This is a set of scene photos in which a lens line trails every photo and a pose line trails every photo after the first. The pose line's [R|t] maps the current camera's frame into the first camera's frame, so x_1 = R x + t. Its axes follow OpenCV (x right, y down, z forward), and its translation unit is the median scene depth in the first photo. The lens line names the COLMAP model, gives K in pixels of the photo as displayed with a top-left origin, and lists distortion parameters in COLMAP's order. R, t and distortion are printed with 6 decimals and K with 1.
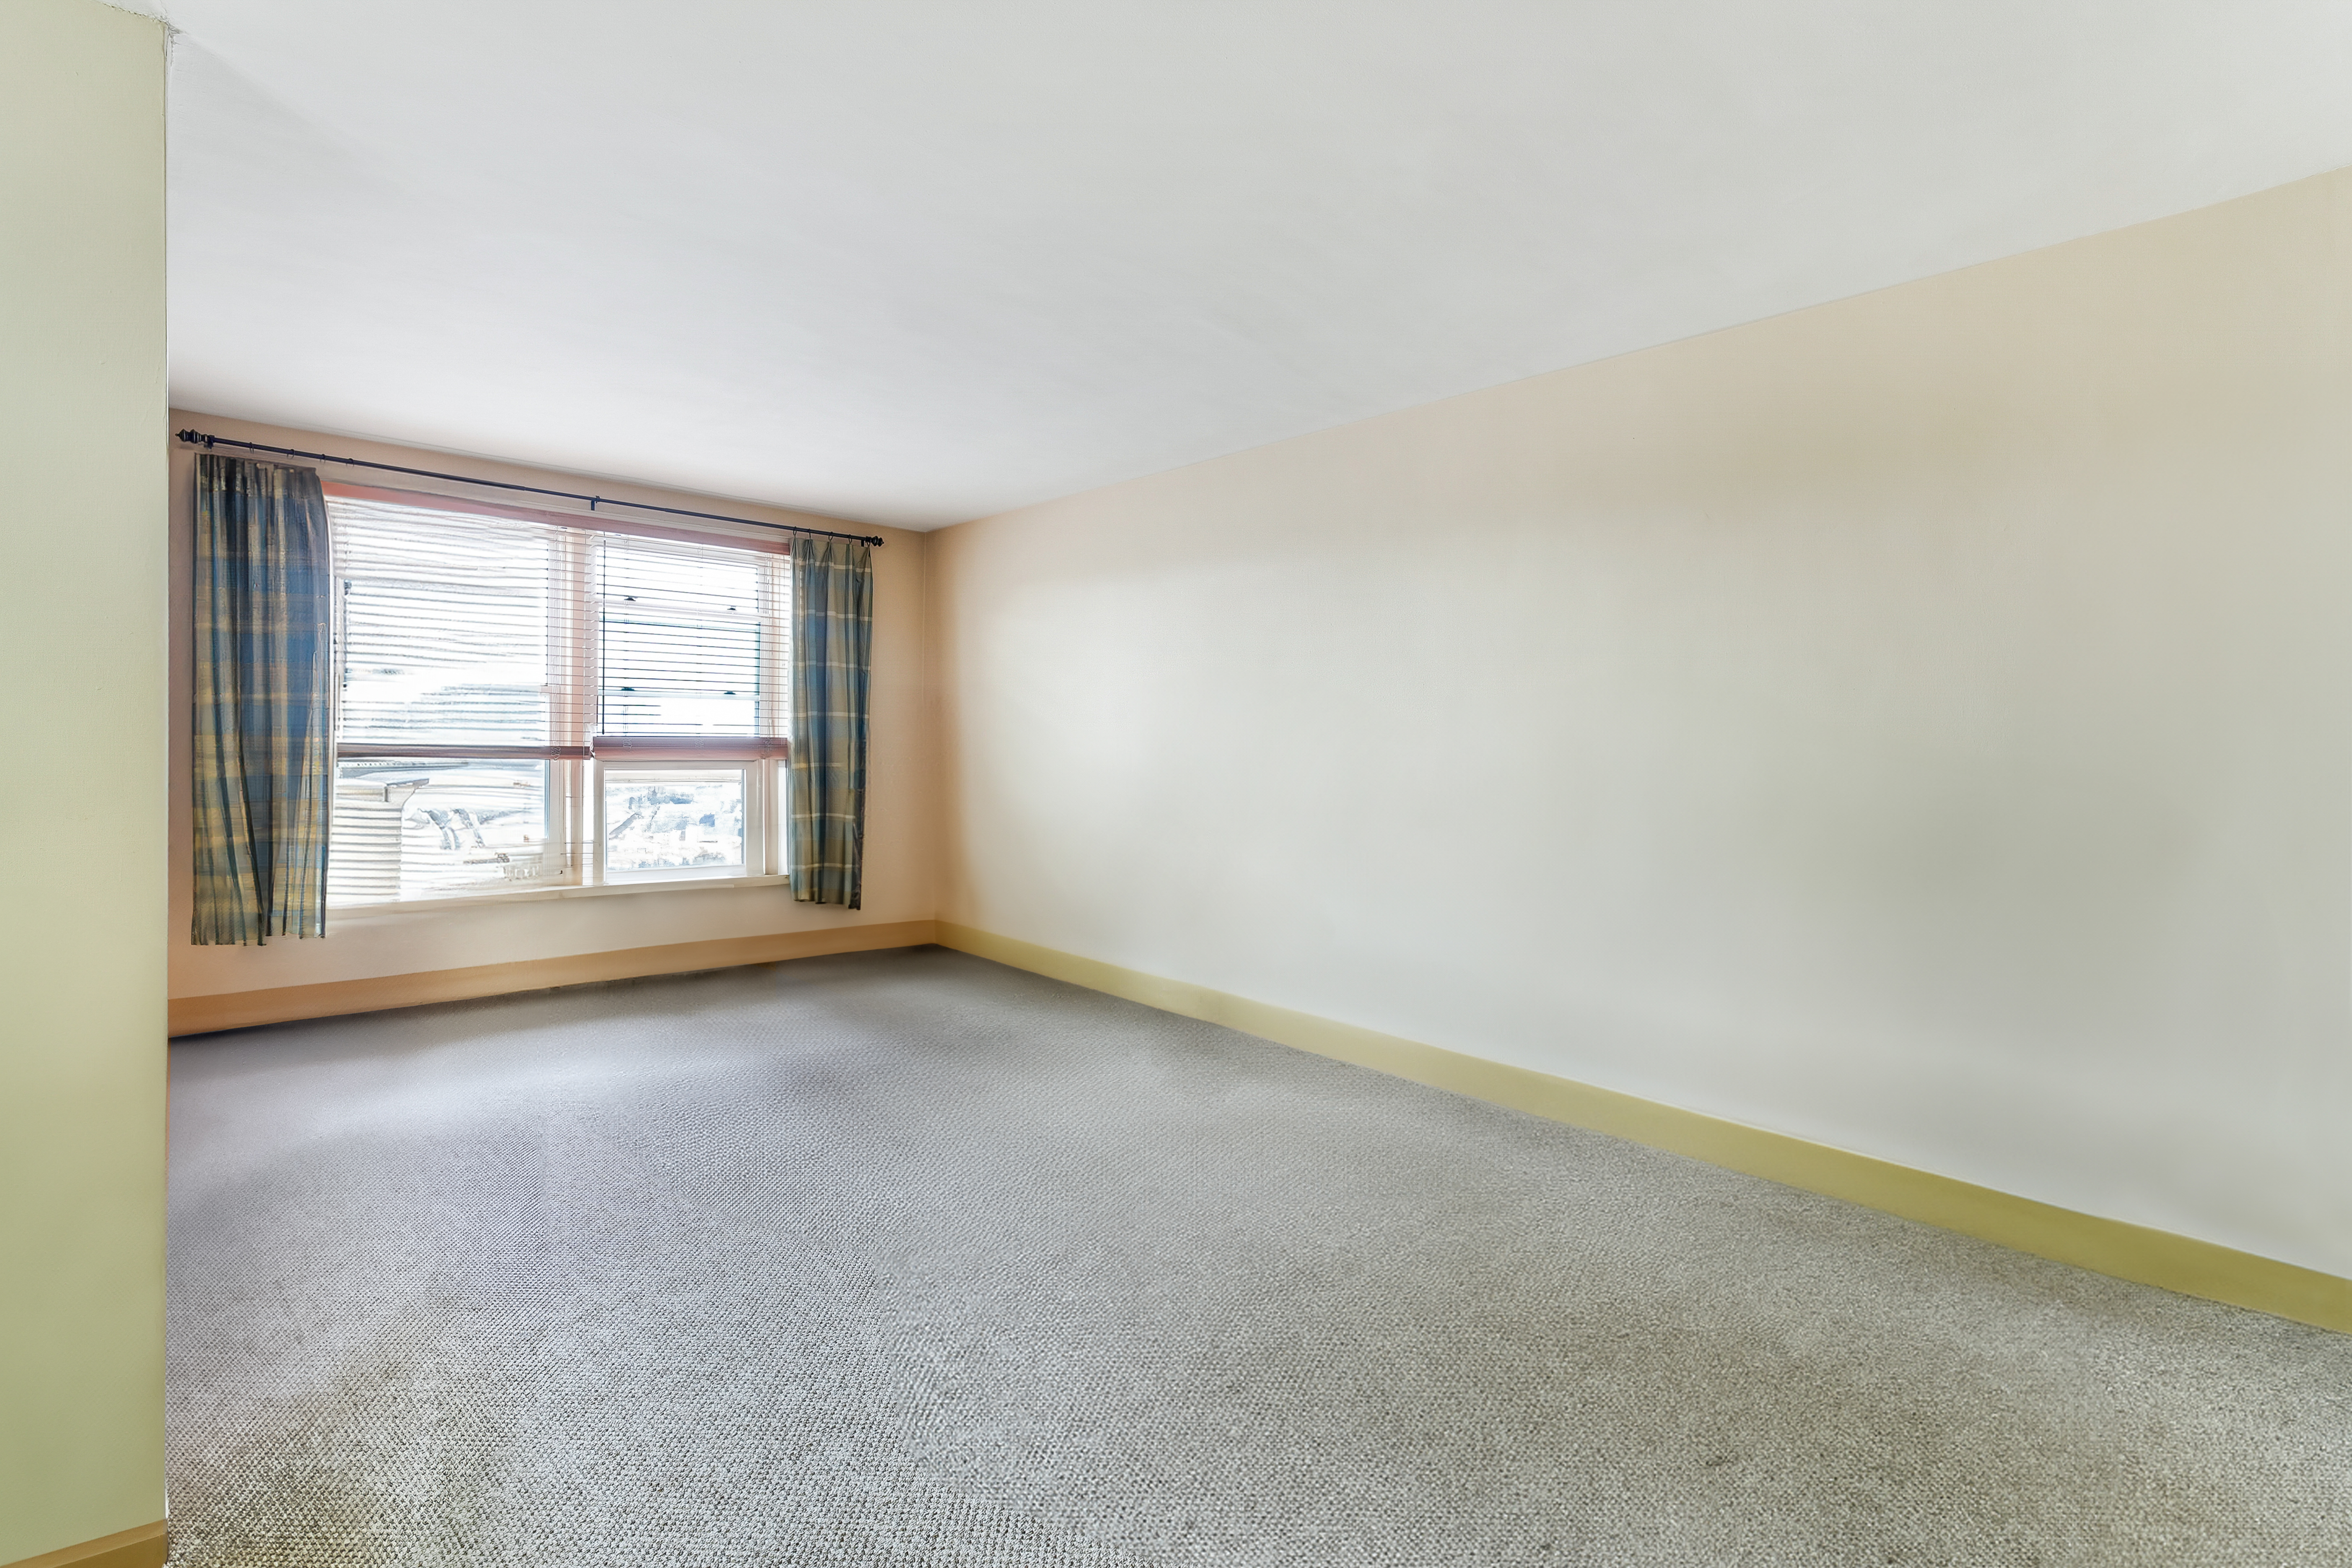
lens RADIAL K [[1191.6, 0, 1176.0], [0, 1191.6, 784.0], [0, 0, 1]] dist [0.002358, 0.000717]
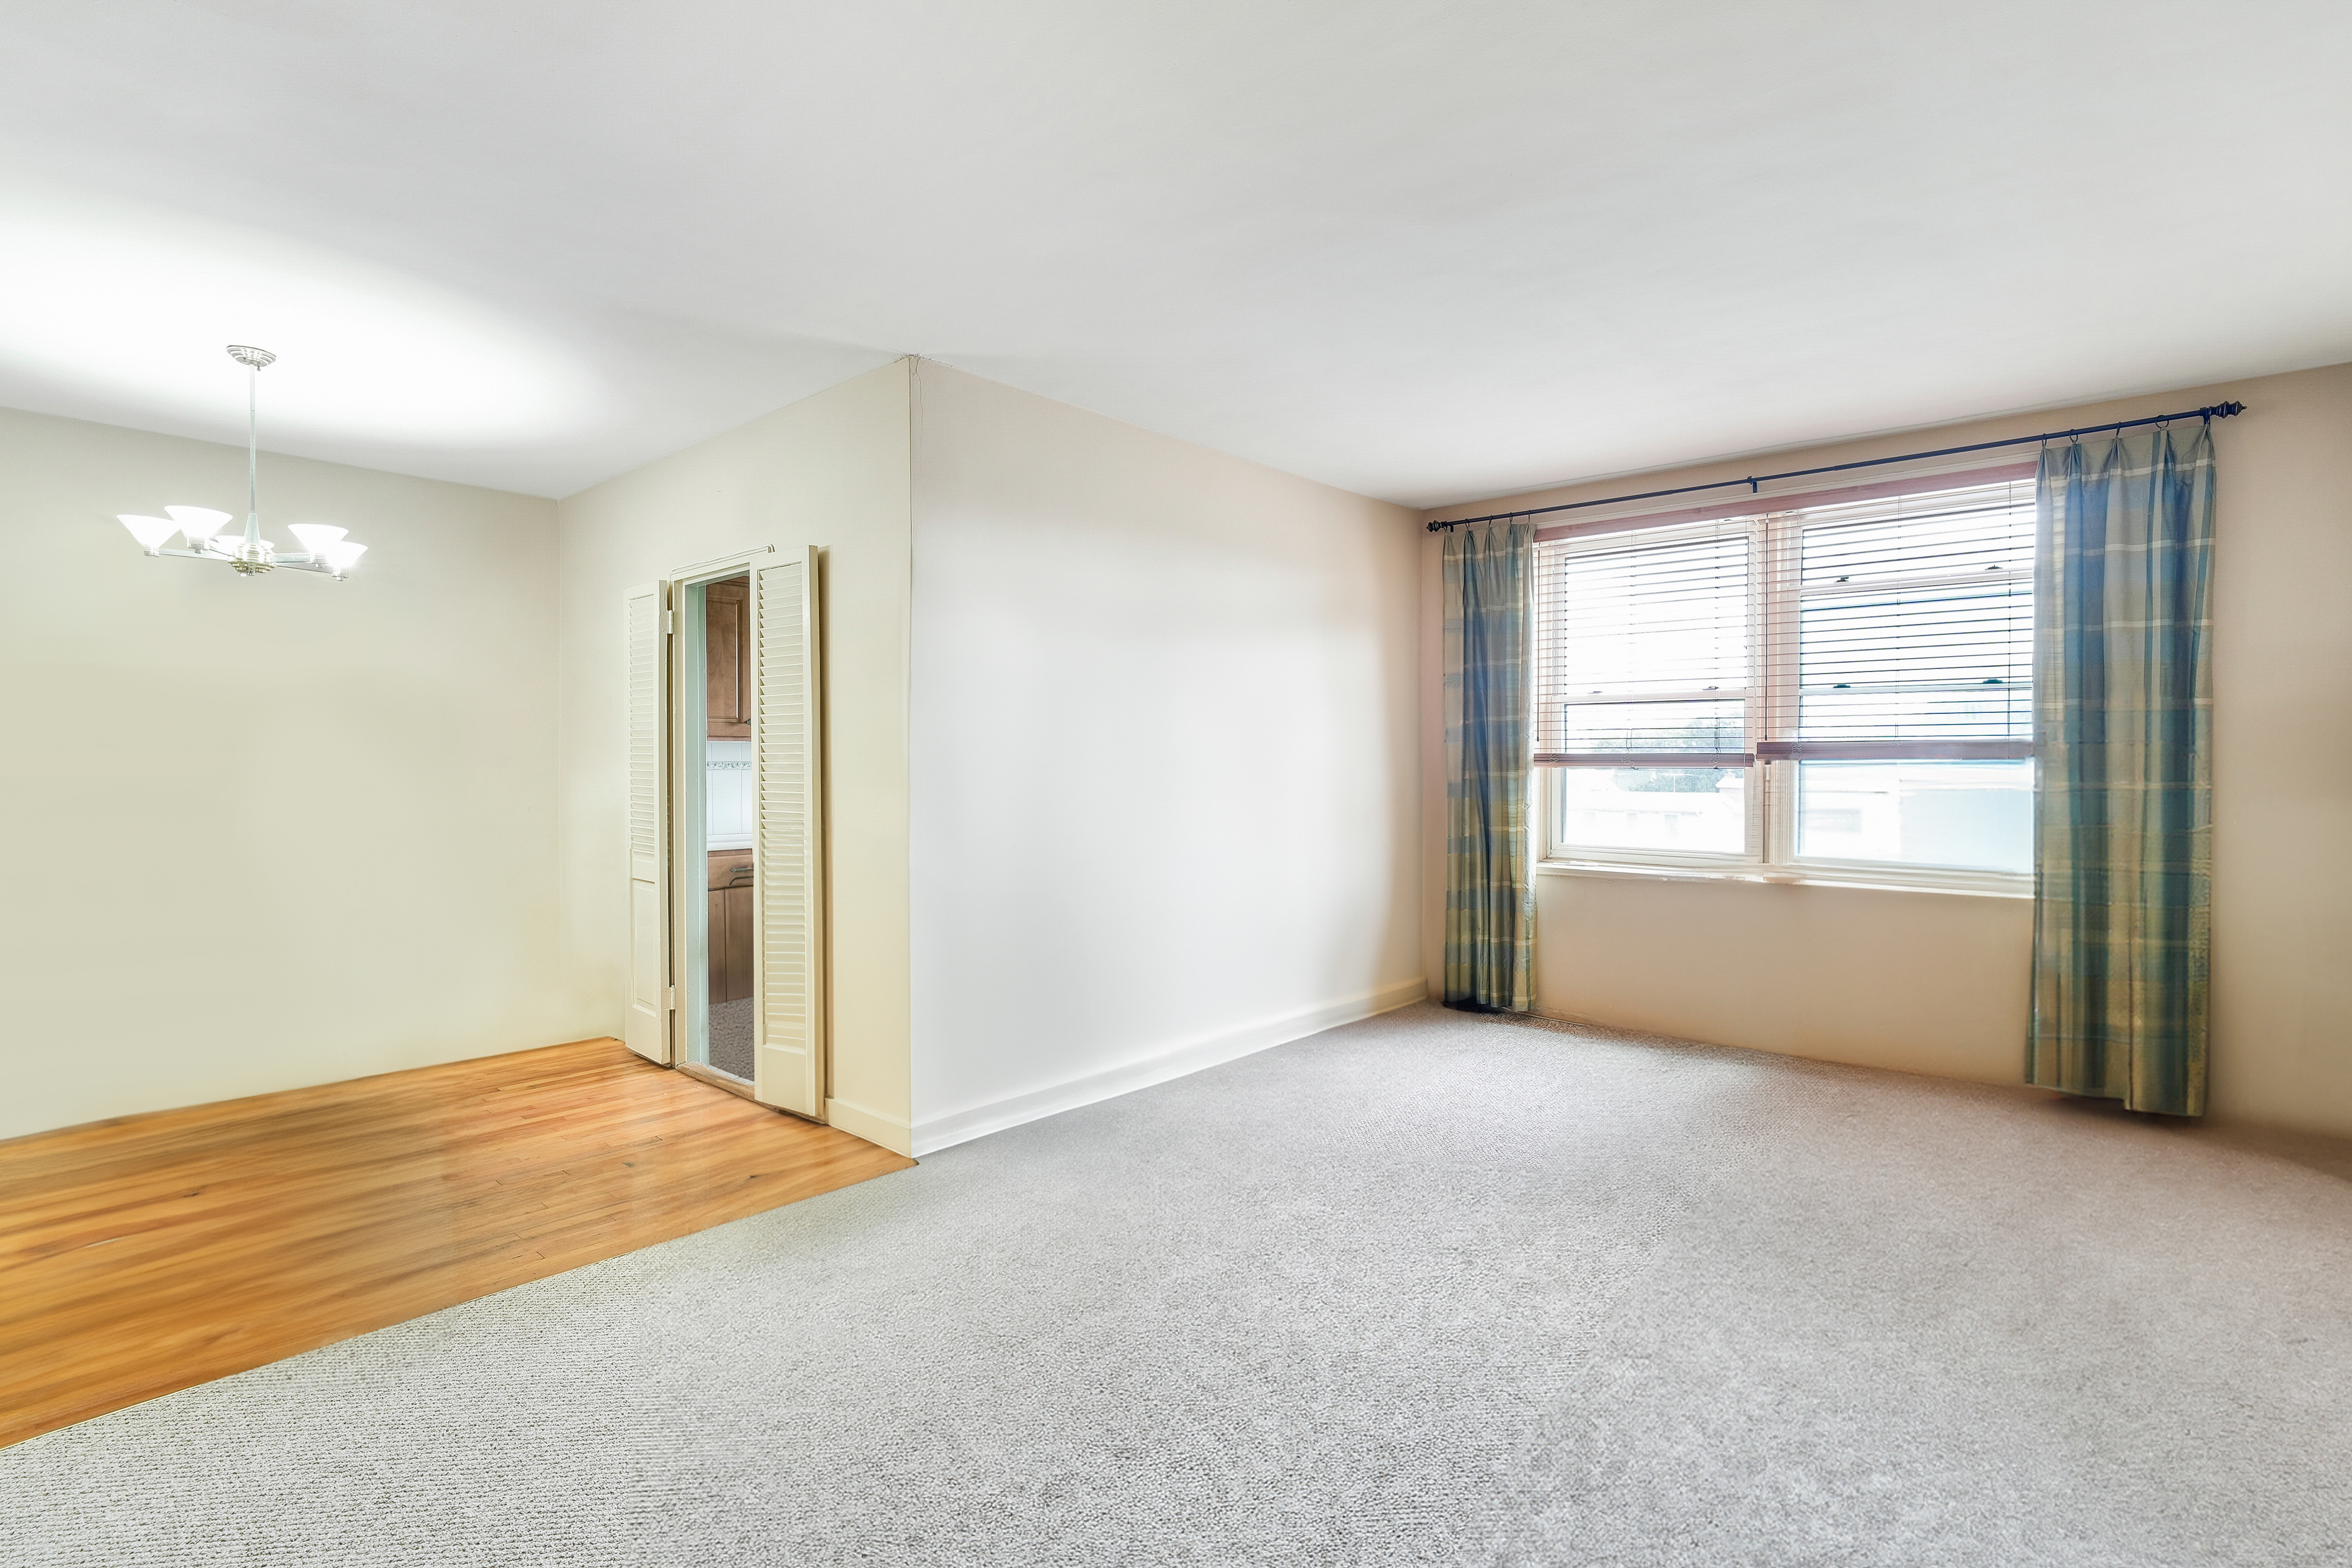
lens RADIAL K [[1191.6, 0, 1176.0], [0, 1191.6, 784.0], [0, 0, 1]] dist [0.002358, 0.000717]
pose [[0.033890, 0.022189, -0.999179, 0.377986], [-0.019688, 0.999574, 0.021530, -0.019120], [0.999232, 0.018942, 0.034312, 0.505487]]
